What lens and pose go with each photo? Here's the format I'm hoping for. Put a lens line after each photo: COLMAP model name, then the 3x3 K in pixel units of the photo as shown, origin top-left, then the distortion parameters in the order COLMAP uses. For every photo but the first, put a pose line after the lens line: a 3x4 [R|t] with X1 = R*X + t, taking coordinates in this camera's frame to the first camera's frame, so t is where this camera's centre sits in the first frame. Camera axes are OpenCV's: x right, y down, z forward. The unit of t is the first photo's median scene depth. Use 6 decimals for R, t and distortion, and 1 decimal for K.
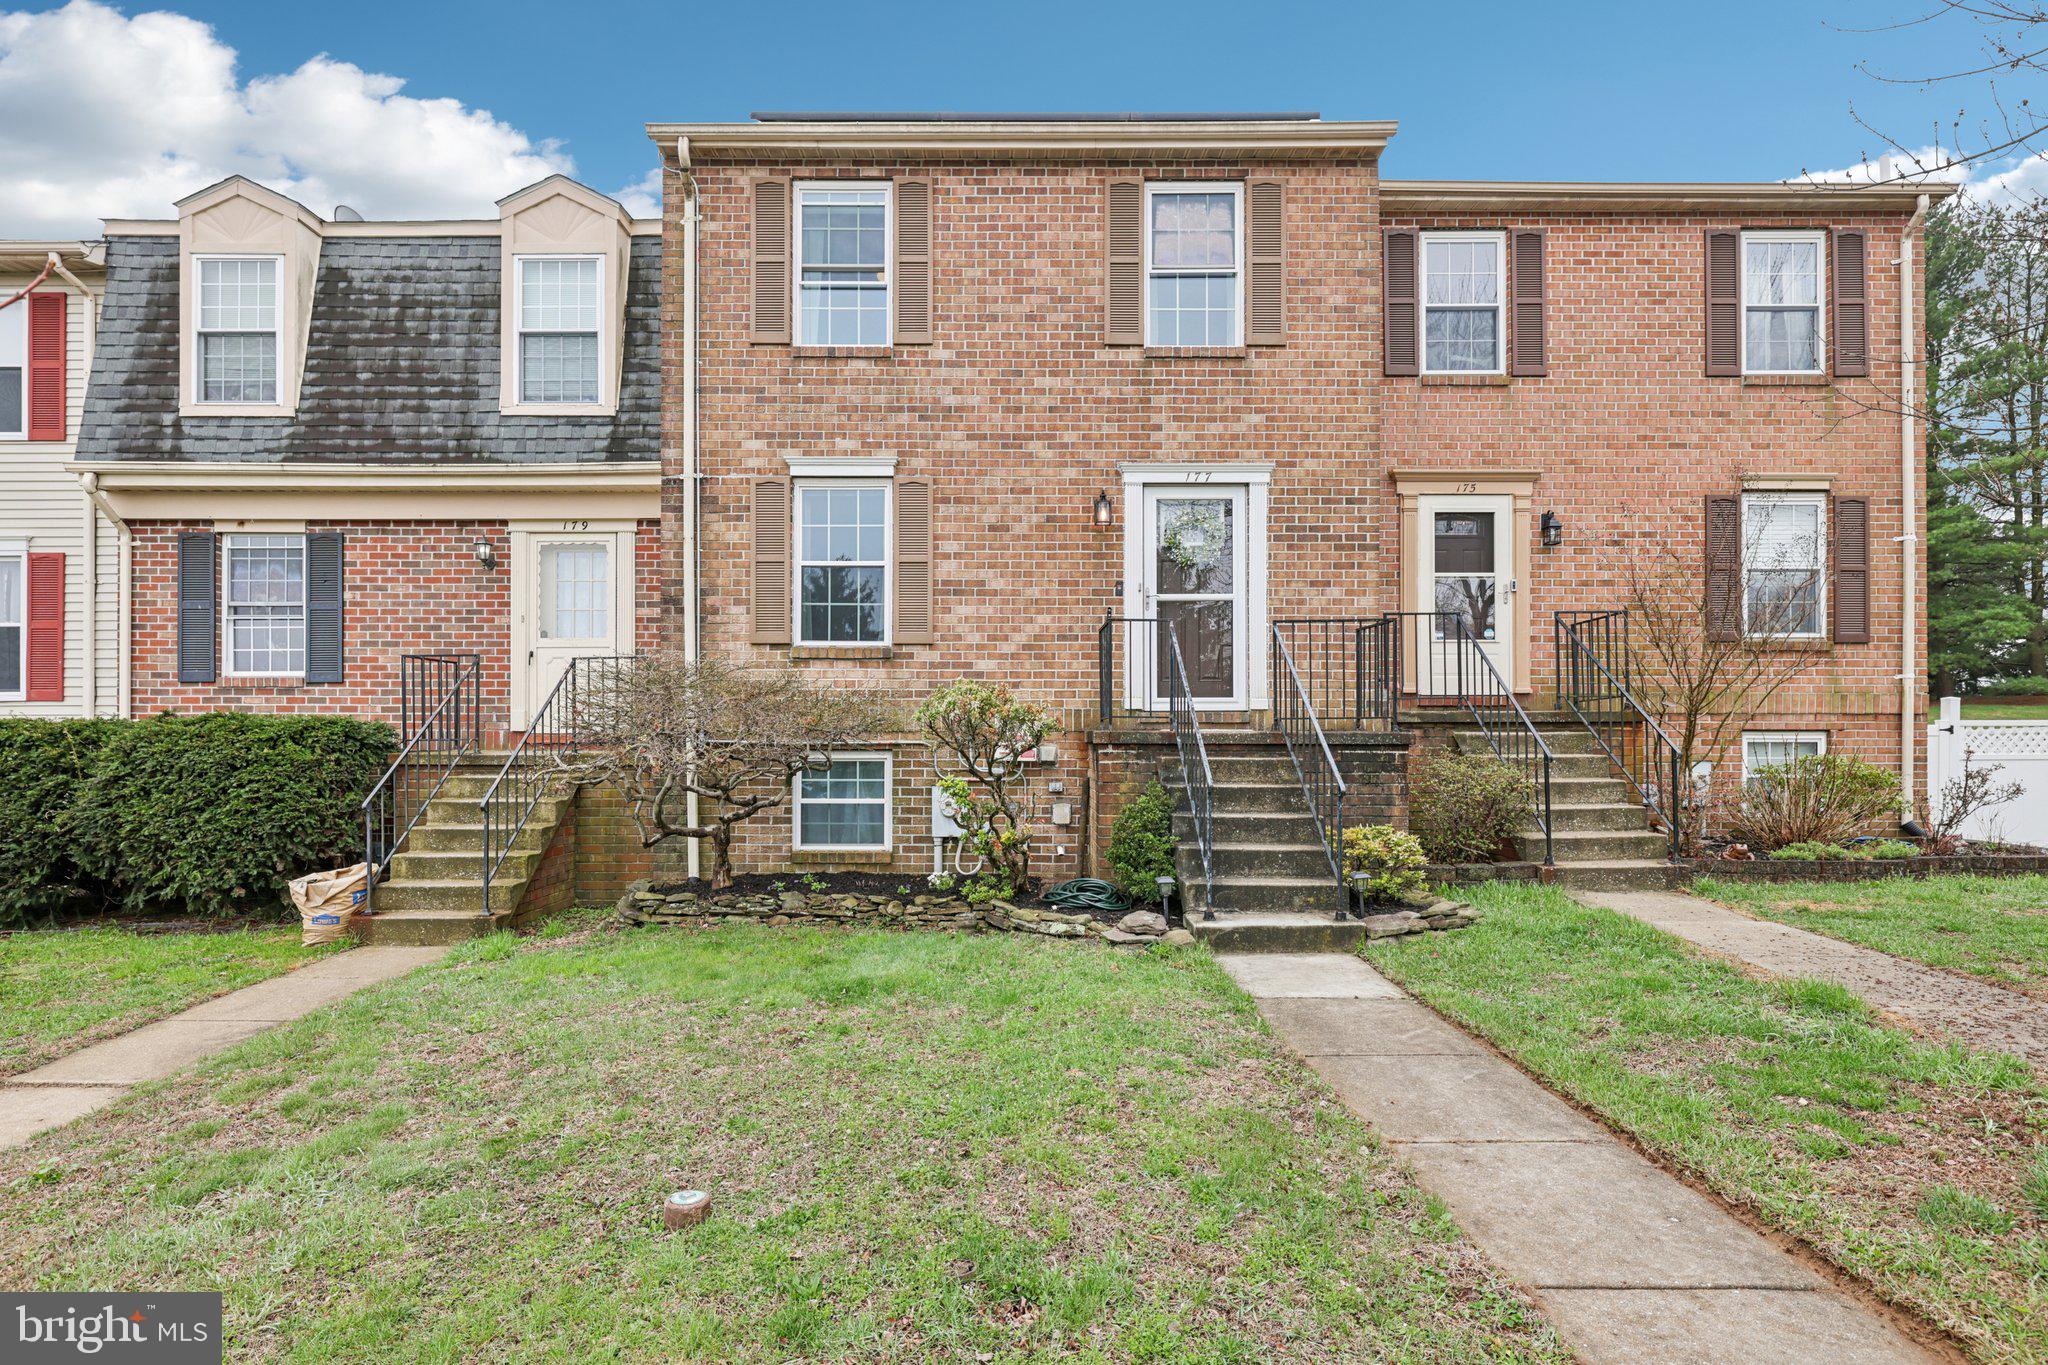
lens RADIAL K [[998.4, 0, 1009.7], [0, 998.4, 726.7], [0, 0, 1]] dist [-0.000711, 0.000517]
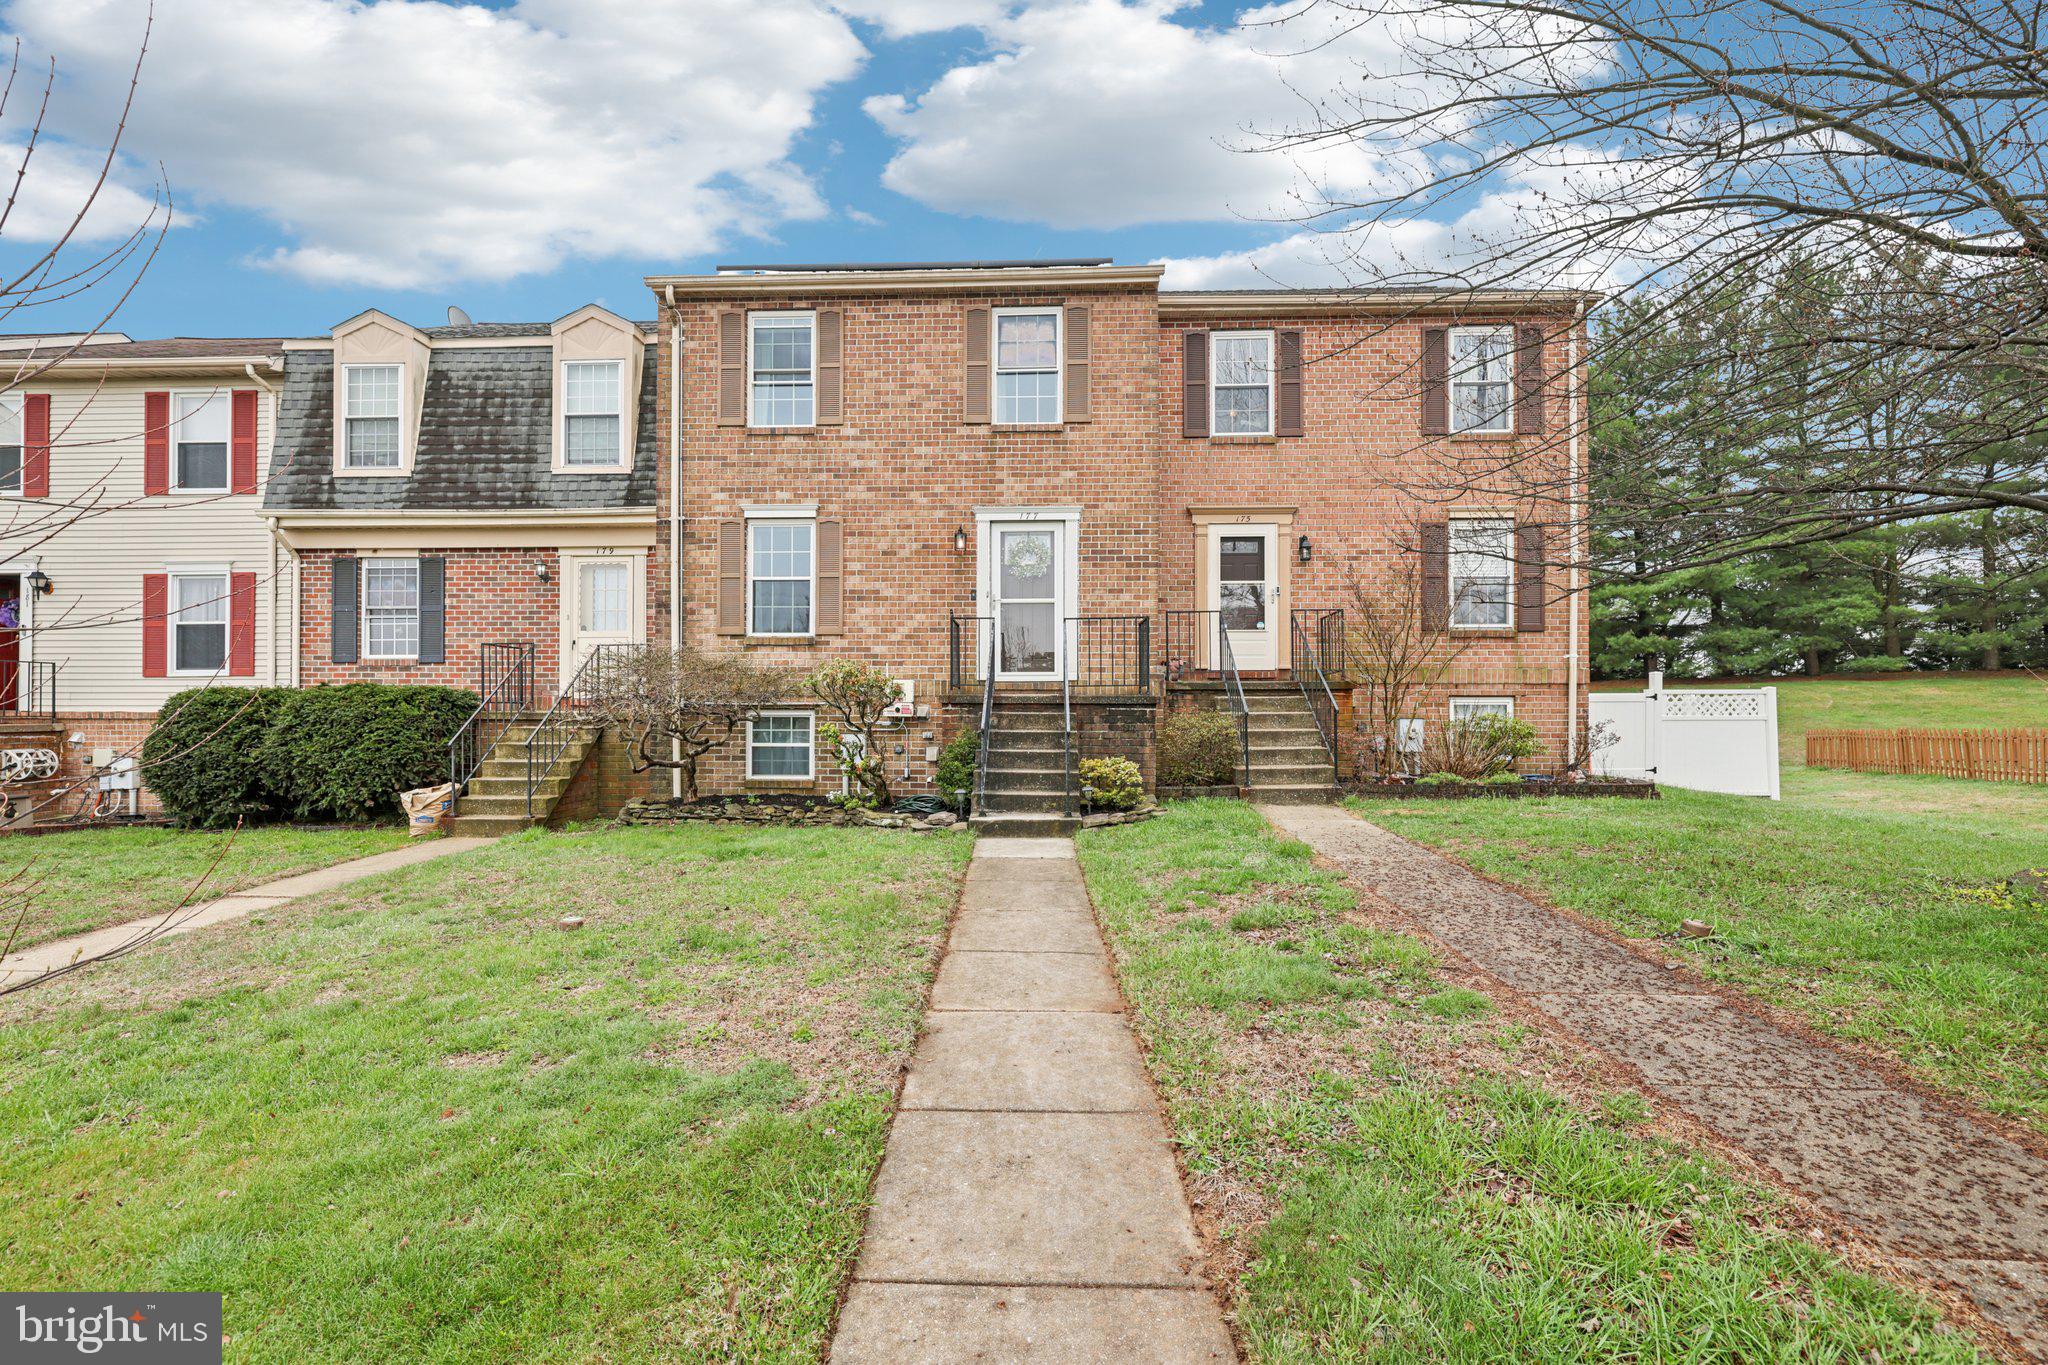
lens RADIAL K [[879.0, 0, 1009.4], [0, 879.0, 698.5], [0, 0, 1]] dist [-0.000650, 0.000105]
pose [[0.999146, -0.000161, -0.041322, 0.211597], [0.000001, 0.999993, -0.003857, 0.013149], [0.041322, 0.003854, 0.999138, -0.243540]]
